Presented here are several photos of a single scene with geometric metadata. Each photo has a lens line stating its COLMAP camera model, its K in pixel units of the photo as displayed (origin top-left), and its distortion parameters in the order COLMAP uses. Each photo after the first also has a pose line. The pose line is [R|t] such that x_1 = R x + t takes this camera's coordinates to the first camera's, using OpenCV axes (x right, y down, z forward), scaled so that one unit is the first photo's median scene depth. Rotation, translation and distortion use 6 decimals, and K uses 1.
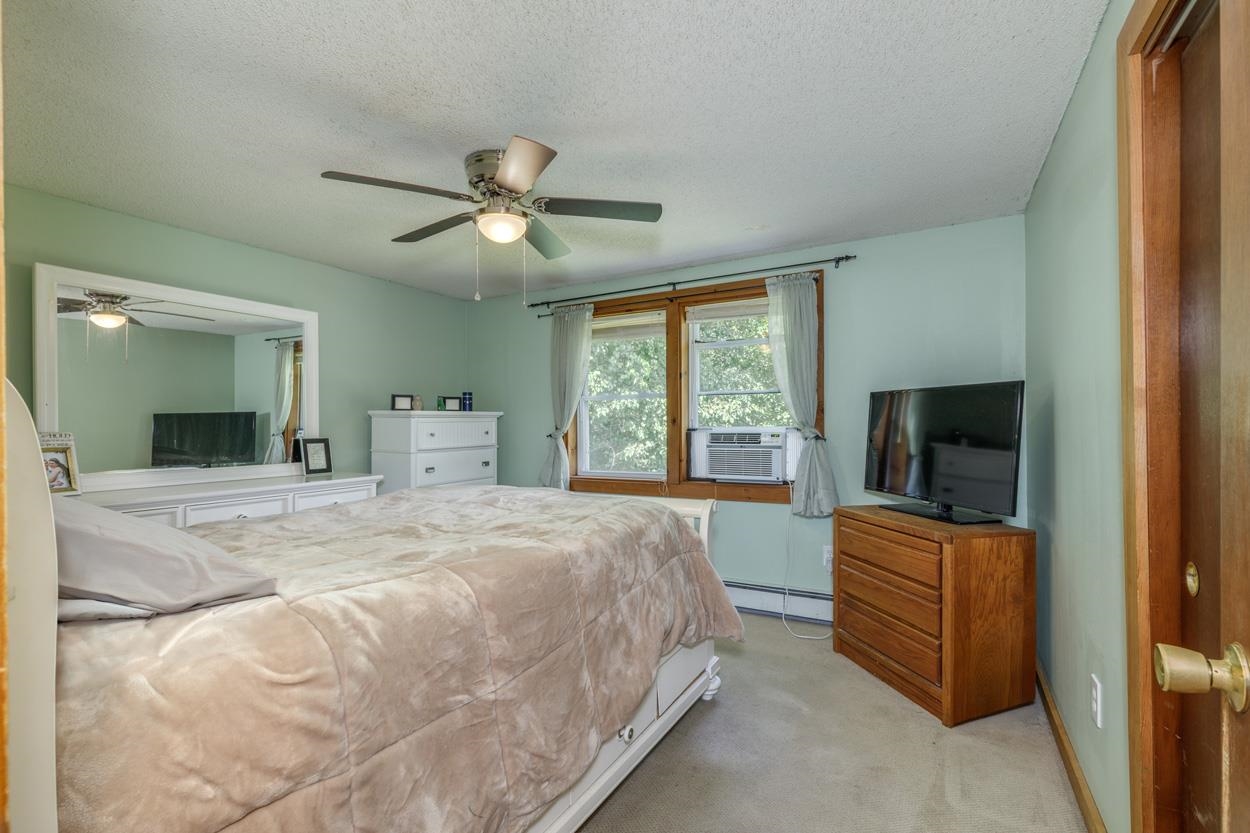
lens RADIAL K [[561.9, 0, 626.1], [0, 561.9, 420.5], [0, 0, 1]] dist [0.002491, 0.000933]
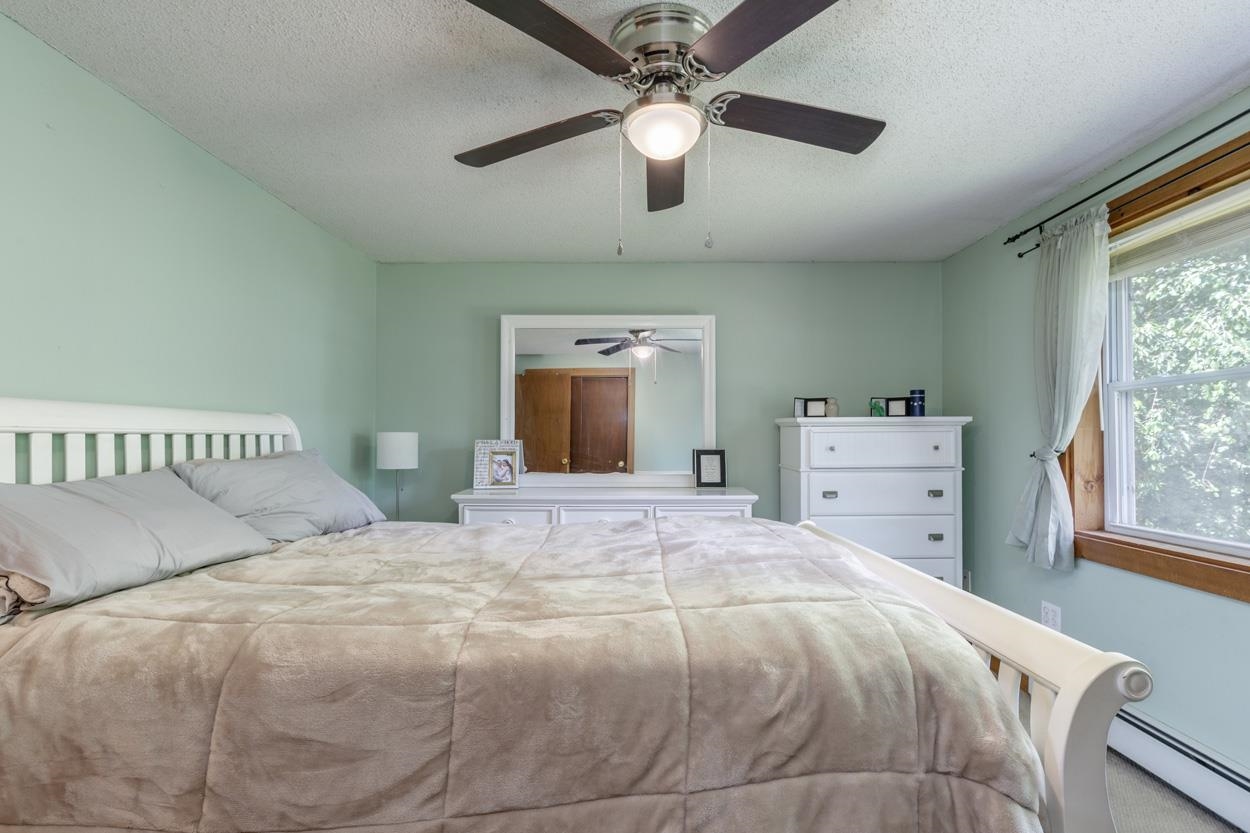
lens RADIAL K [[583.9, 0, 629.3], [0, 583.9, 431.5], [0, 0, 1]] dist [0.001014, 0.000784]
pose [[0.480156, -0.001593, -0.877182, 0.214975], [0.003406, 0.999994, 0.000048, 0.001117], [0.877176, -0.003011, 0.480159, 0.378435]]
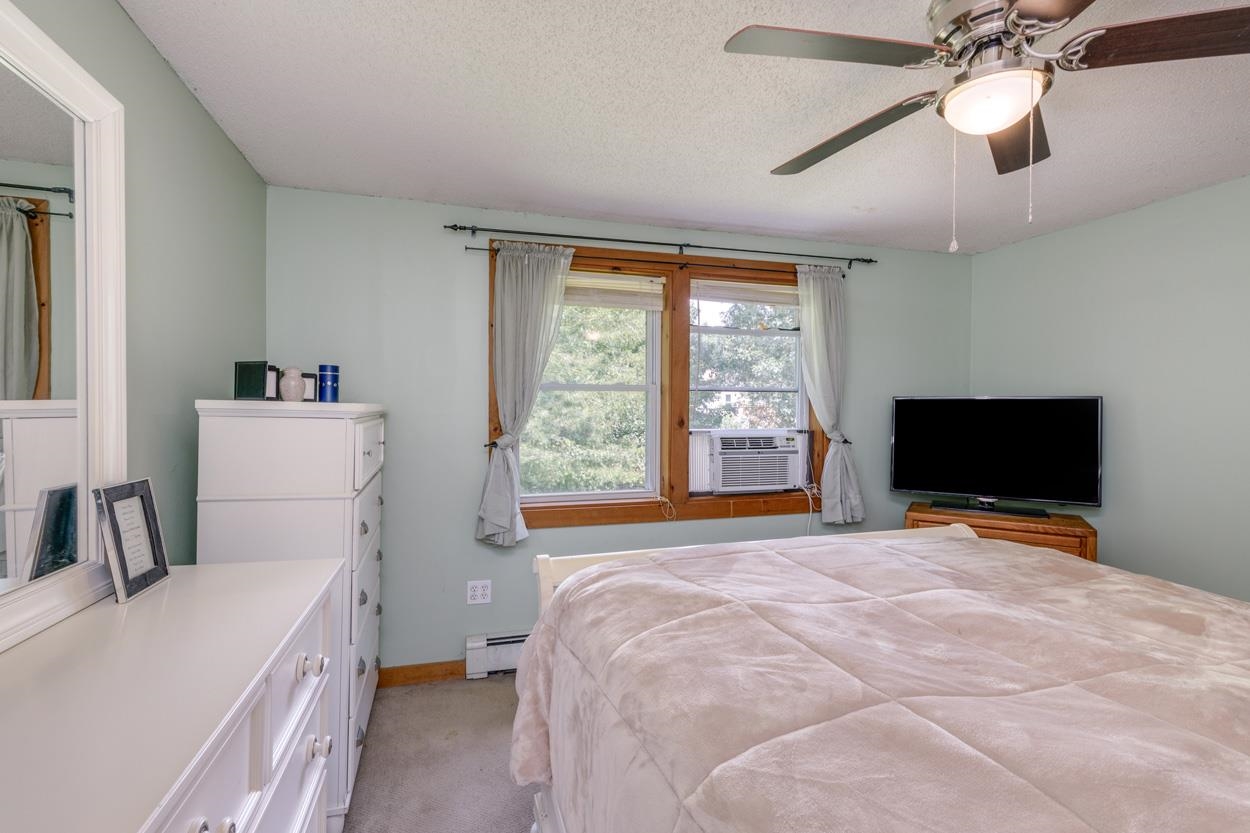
lens RADIAL K [[568.4, 0, 621.2], [0, 568.4, 415.2], [0, 0, 1]] dist [0.002305, 0.000076]
pose [[0.701119, 0.004353, 0.713031, -0.535611], [-0.015002, 0.999850, 0.008647, -0.014883], [-0.712886, -0.016760, 0.701080, 0.507040]]
